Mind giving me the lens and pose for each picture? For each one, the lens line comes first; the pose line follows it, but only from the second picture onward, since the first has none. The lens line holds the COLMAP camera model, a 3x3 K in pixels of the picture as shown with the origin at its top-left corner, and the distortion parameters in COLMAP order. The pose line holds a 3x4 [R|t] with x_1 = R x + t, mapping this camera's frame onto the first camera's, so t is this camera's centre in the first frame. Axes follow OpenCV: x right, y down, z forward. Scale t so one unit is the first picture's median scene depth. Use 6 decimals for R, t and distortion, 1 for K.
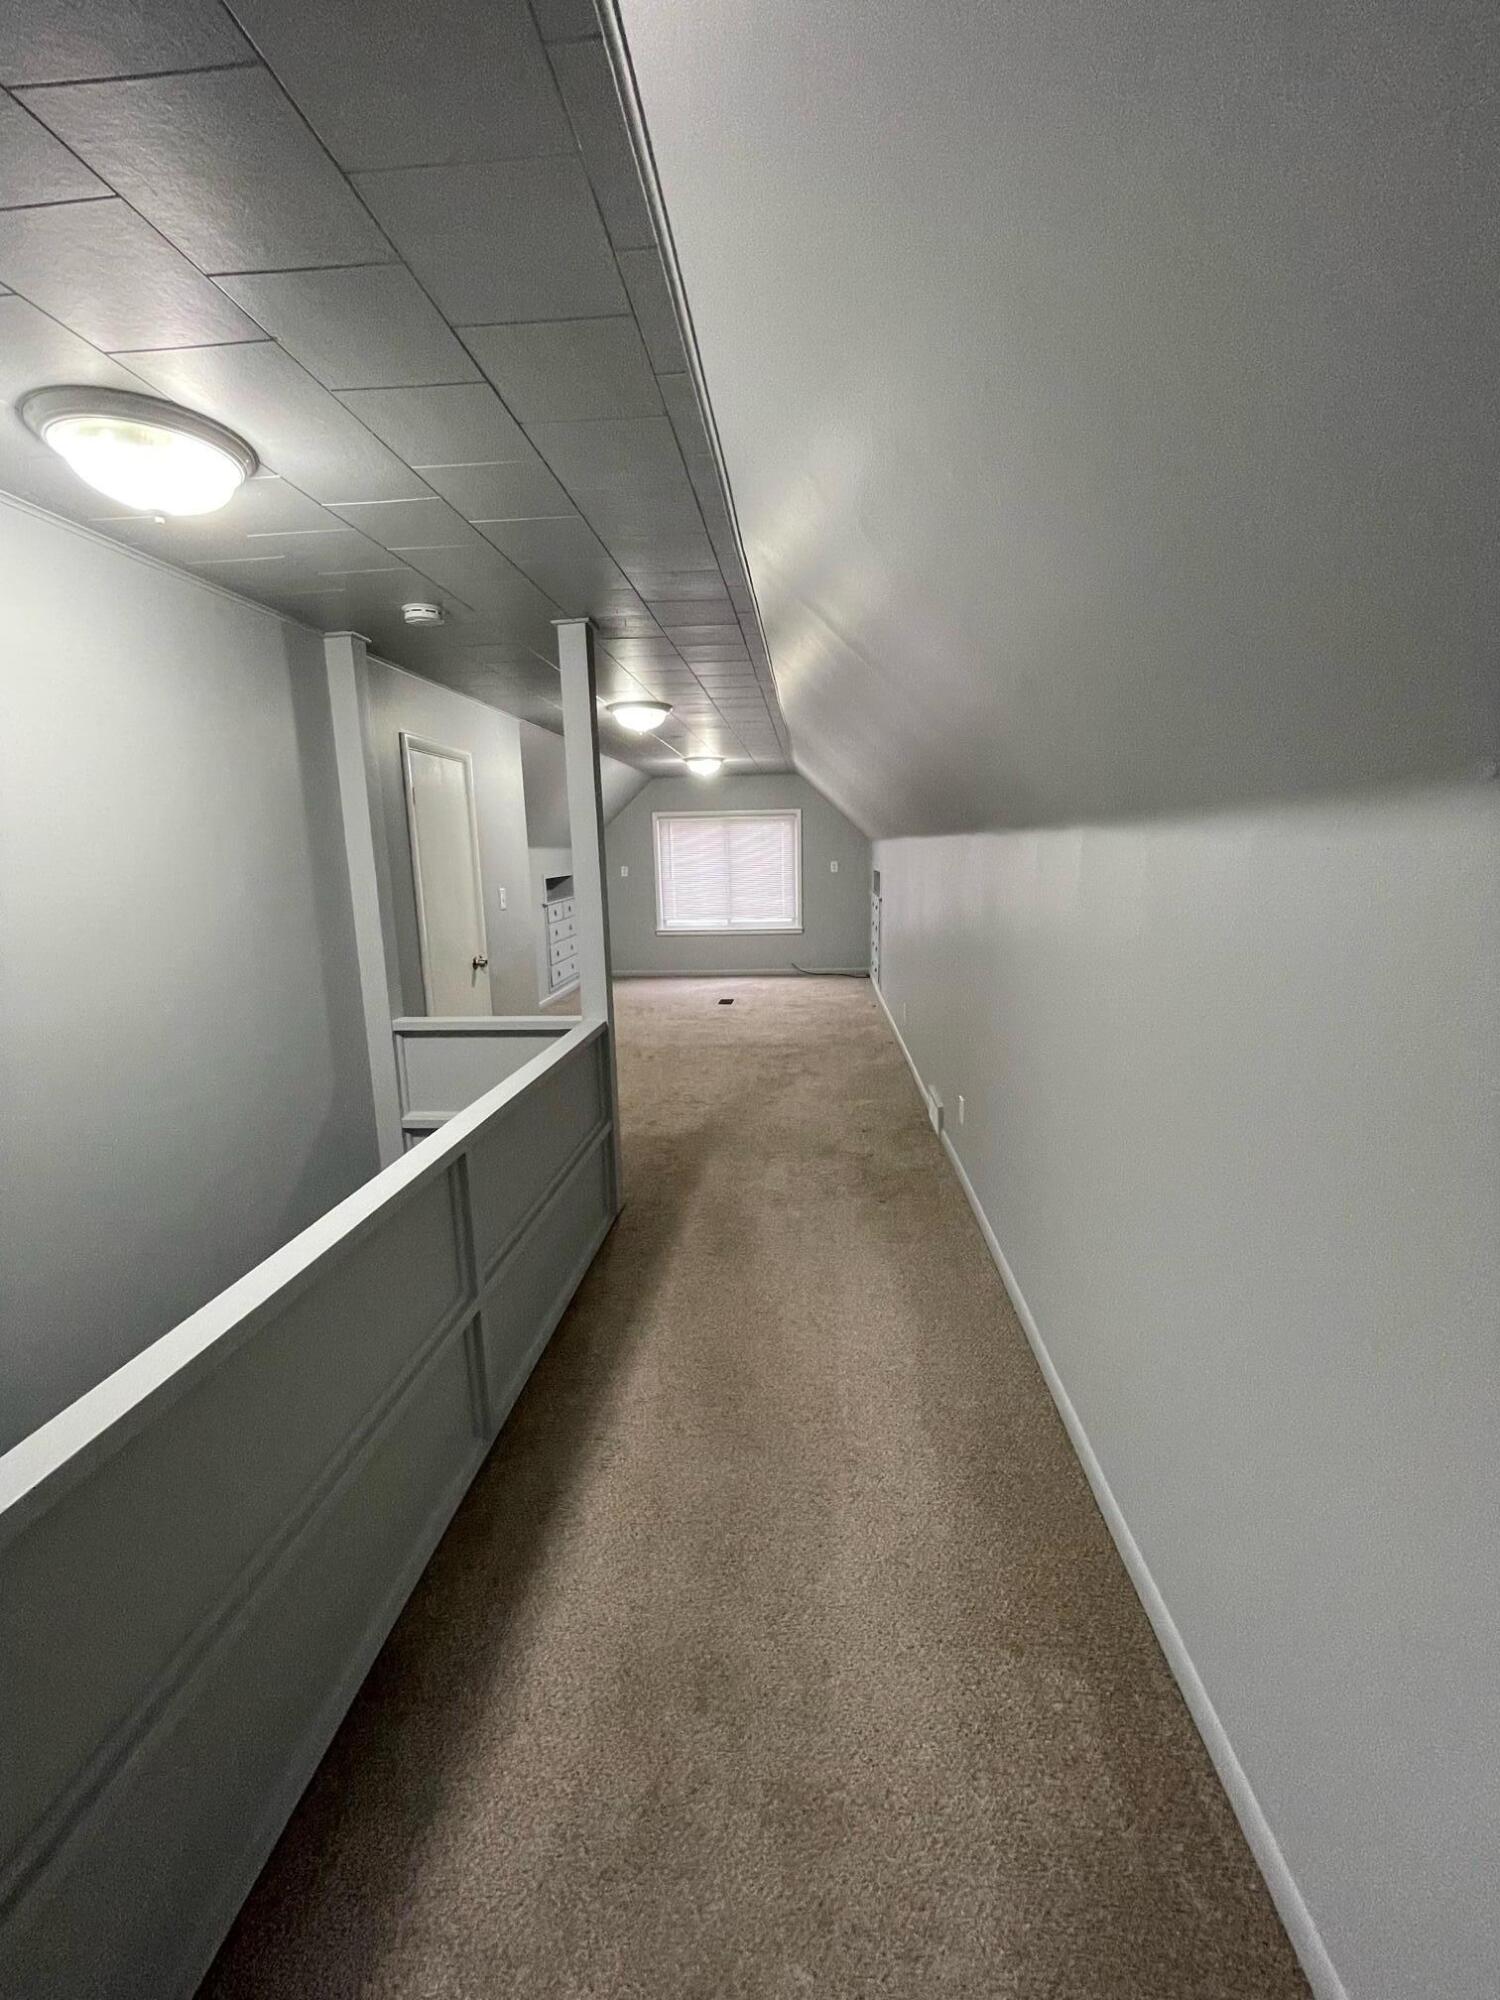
lens RADIAL K [[803.4, 0, 751.7], [0, 803.4, 998.2], [0, 0, 1]] dist [-0.004775, -0.001092]
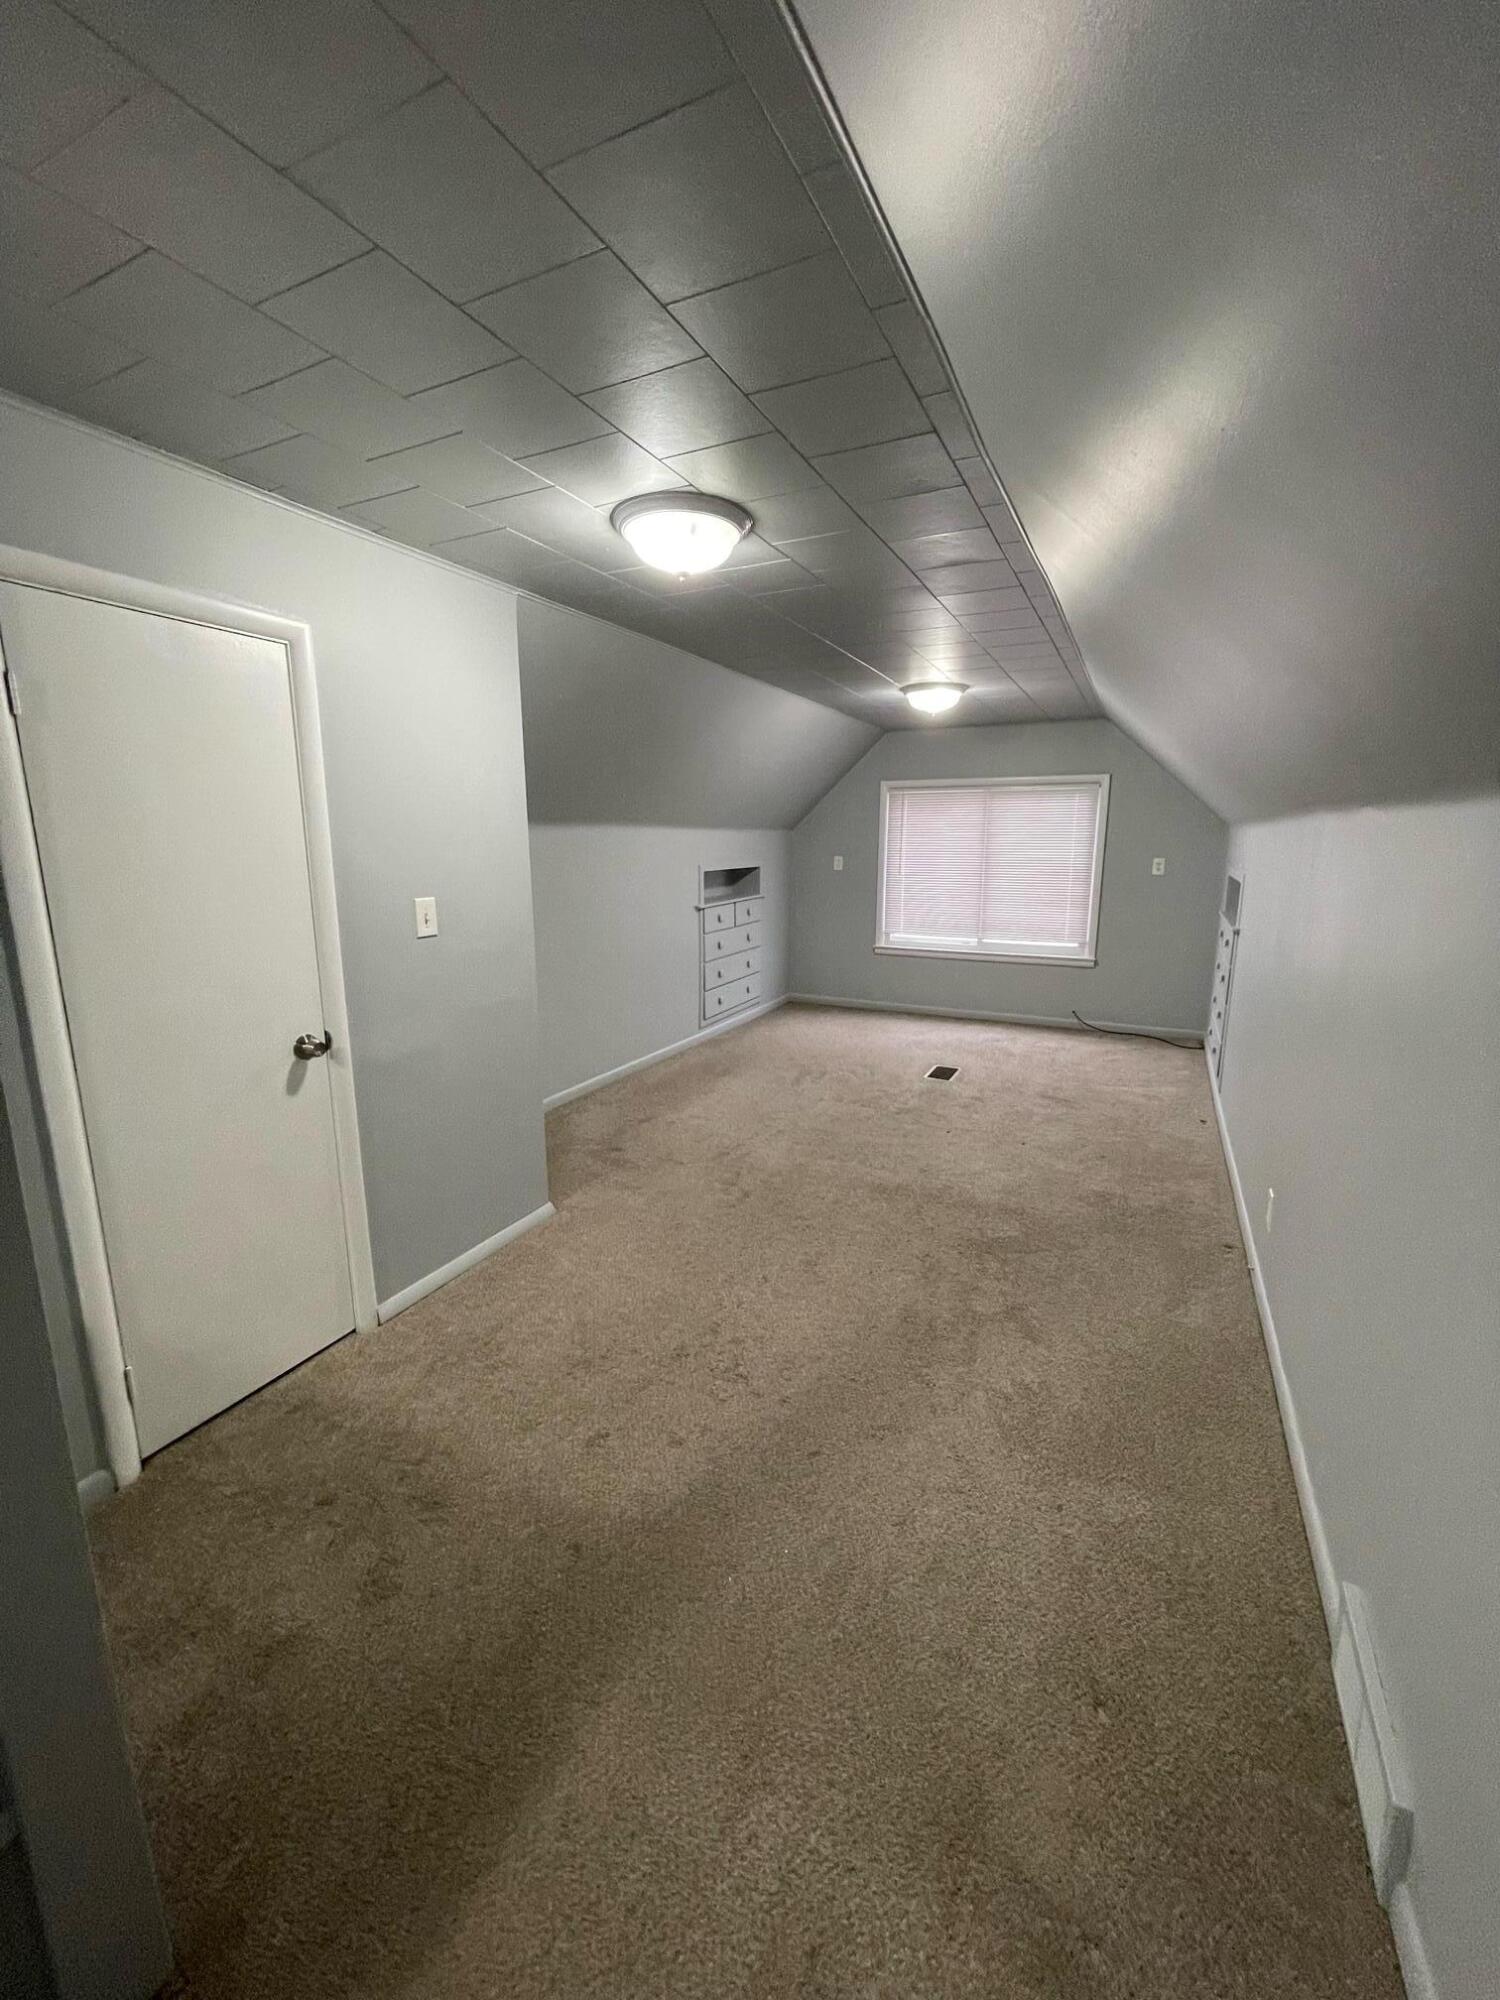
lens RADIAL K [[803.4, 0, 746.7], [0, 803.4, 998.0], [0, 0, 1]] dist [-0.004775, -0.001092]
pose [[0.924741, 0.092581, -0.369165, 0.053972], [-0.086017, 0.995705, 0.034240, -0.063498], [0.370749, 0.000092, 0.928733, 0.346865]]
